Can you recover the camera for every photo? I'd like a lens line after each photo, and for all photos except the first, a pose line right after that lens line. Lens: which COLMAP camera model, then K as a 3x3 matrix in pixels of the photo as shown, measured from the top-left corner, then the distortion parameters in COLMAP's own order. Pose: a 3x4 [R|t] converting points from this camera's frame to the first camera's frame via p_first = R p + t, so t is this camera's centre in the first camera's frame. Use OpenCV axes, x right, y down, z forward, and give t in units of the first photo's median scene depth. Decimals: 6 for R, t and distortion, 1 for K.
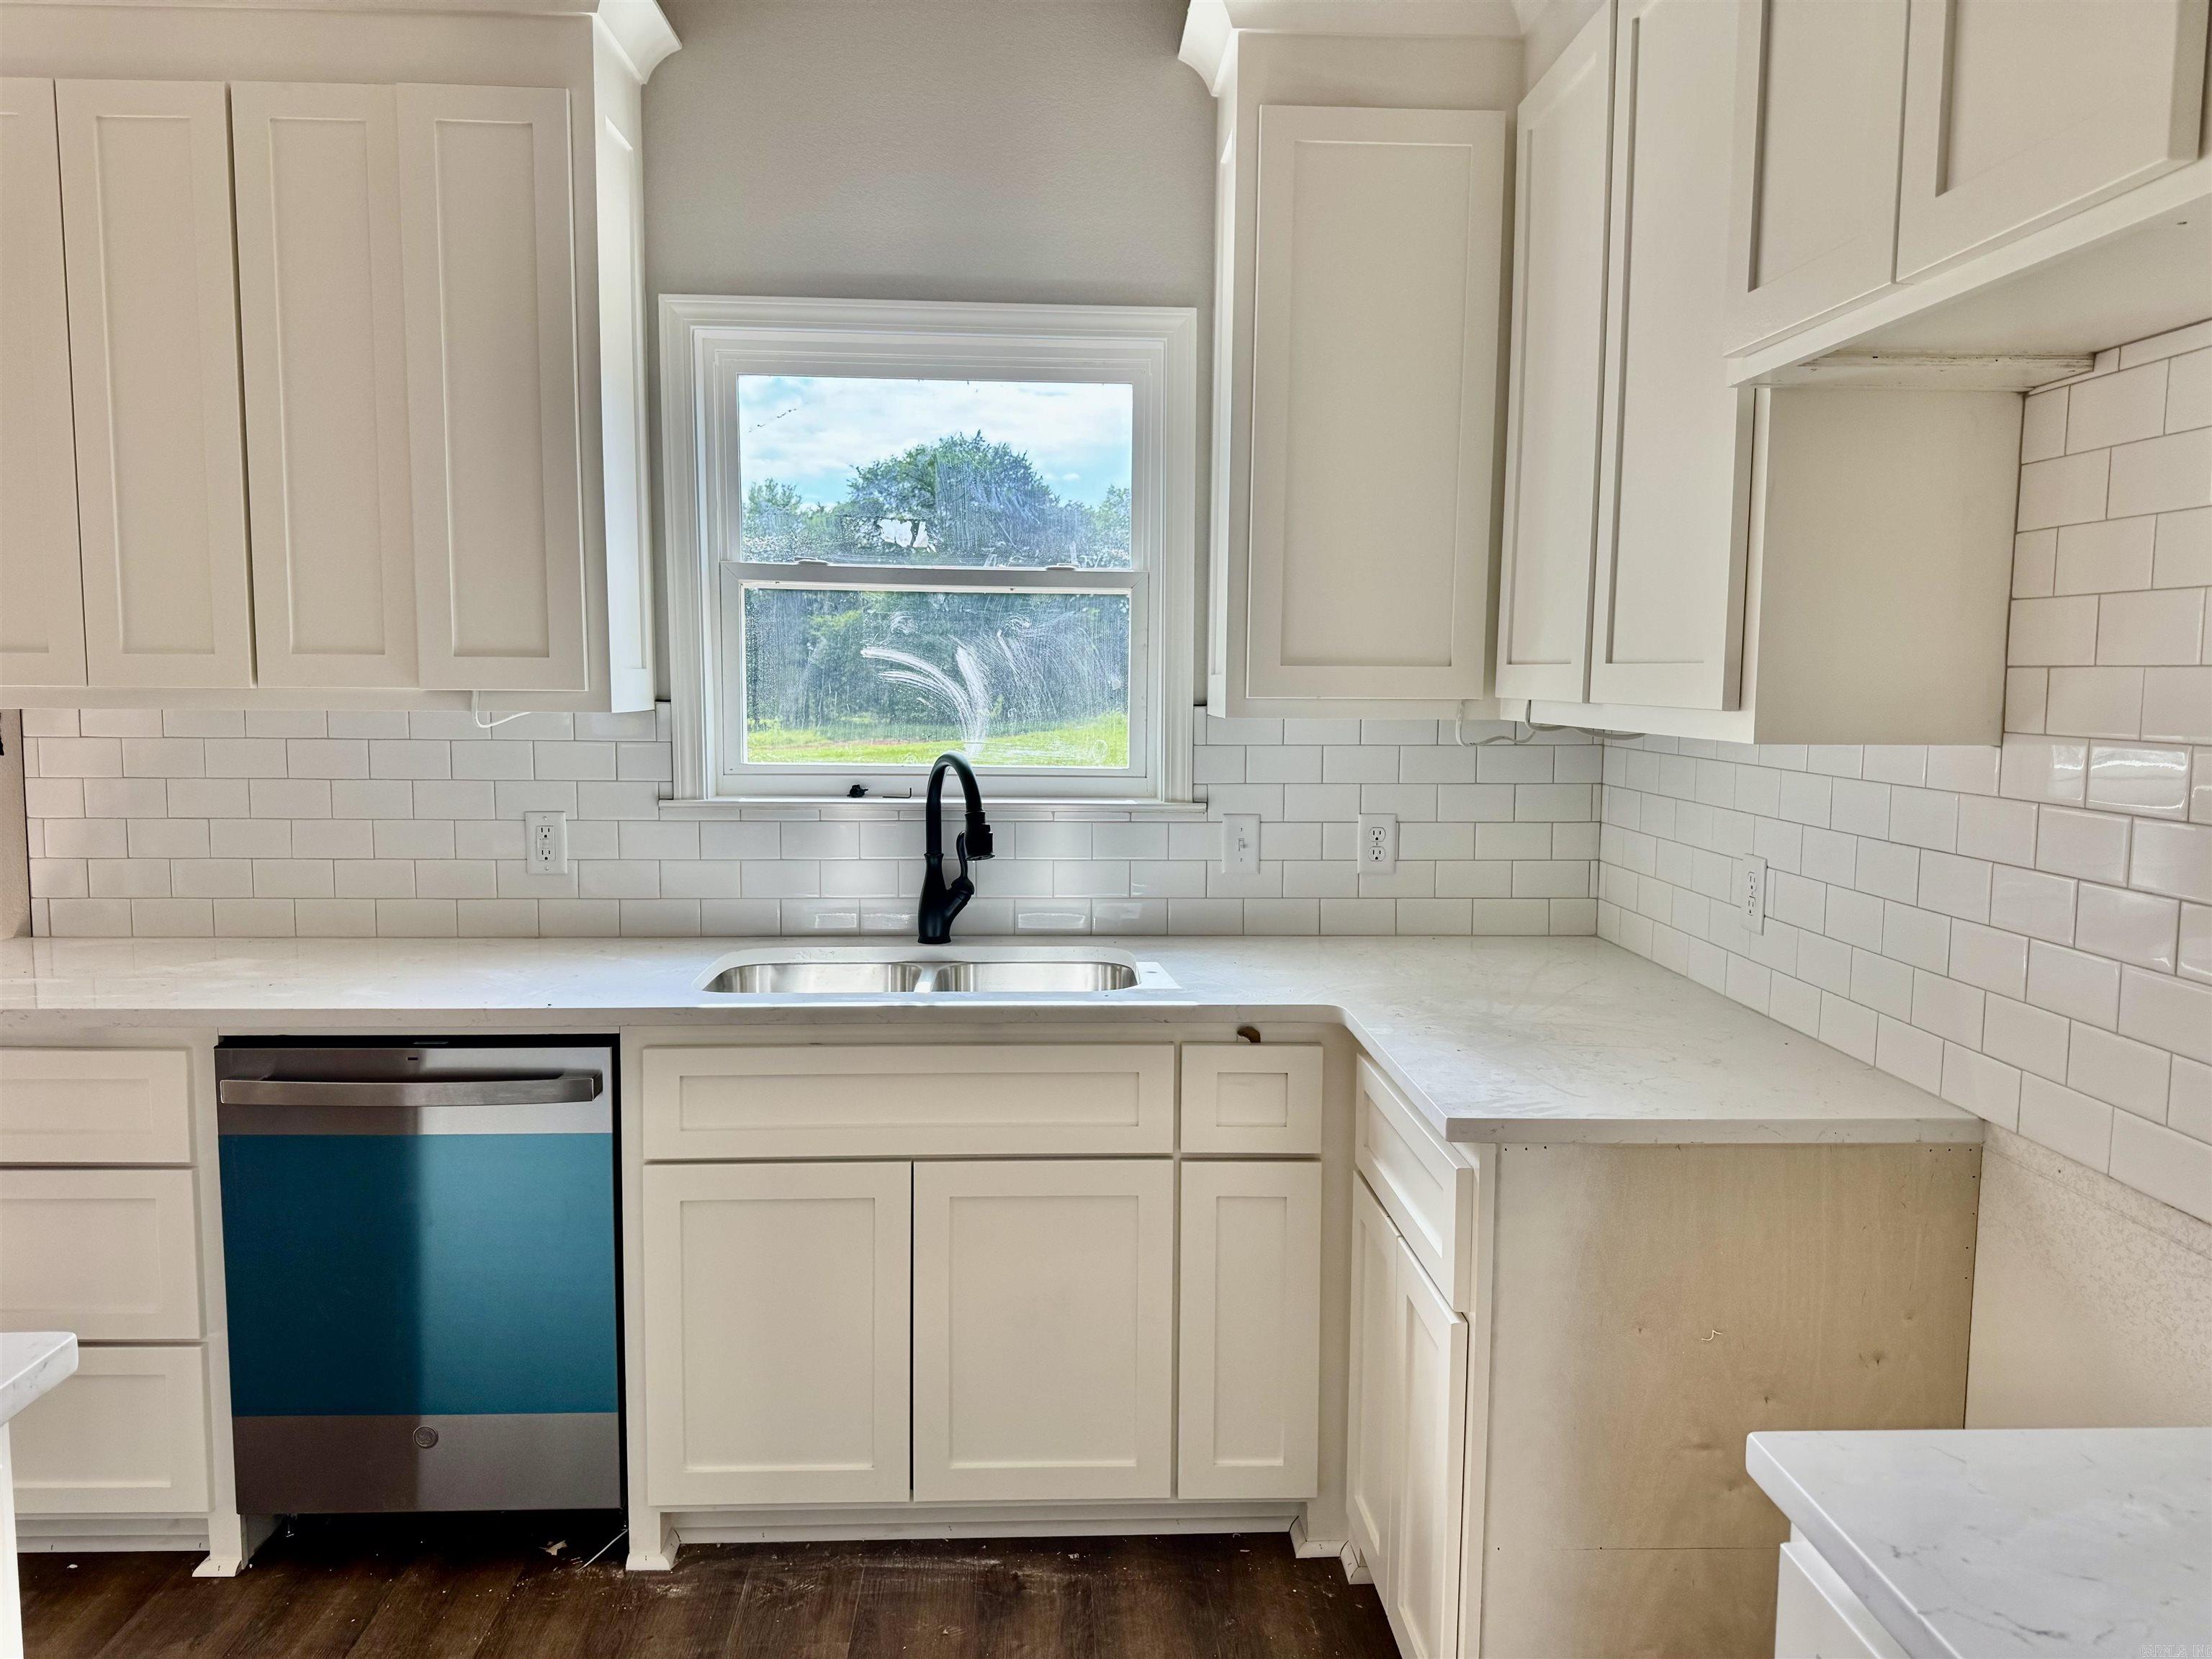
lens RADIAL K [[1554.3, 0, 1118.8], [0, 1554.3, 825.5], [0, 0, 1]] dist [0.018153, -0.008471]
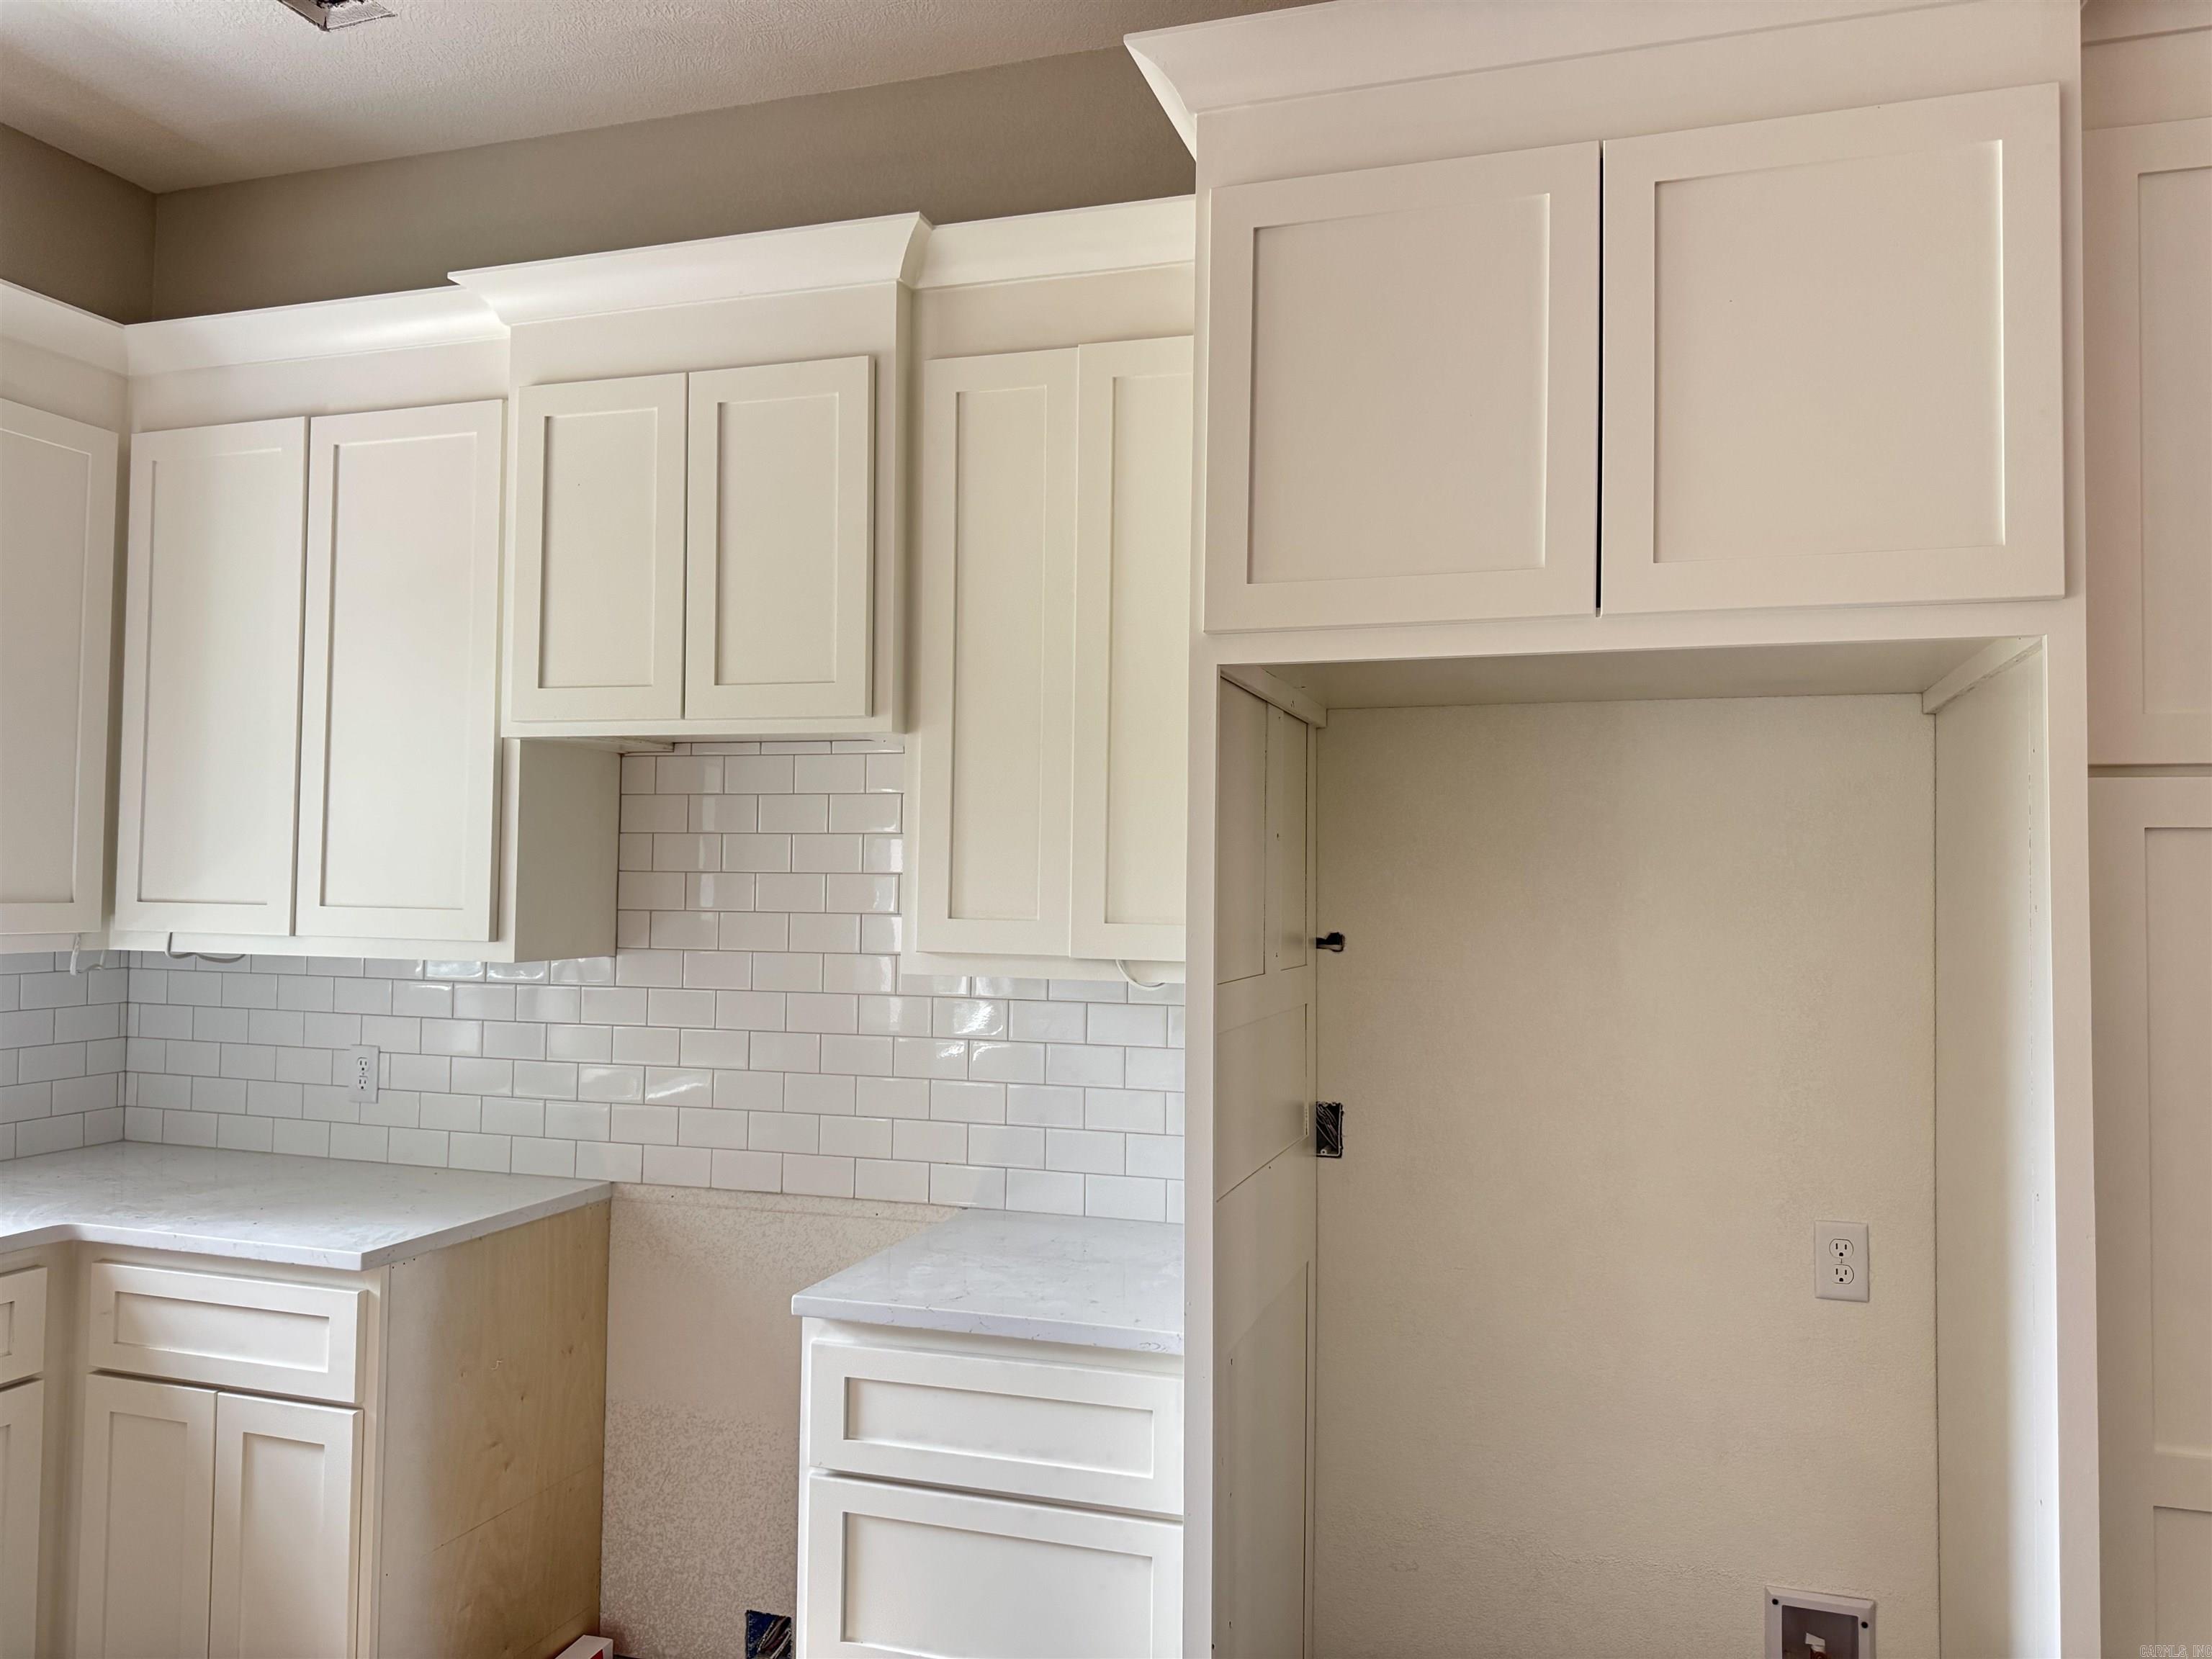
lens RADIAL K [[1554.3, 0, 1124.4], [0, 1554.3, 823.5], [0, 0, 1]] dist [0.018153, -0.008471]
pose [[0.346913, 0.033357, 0.937304, -0.807483], [0.080490, 0.994622, -0.065187, -0.038161], [-0.934437, 0.098058, 0.342362, -0.109224]]
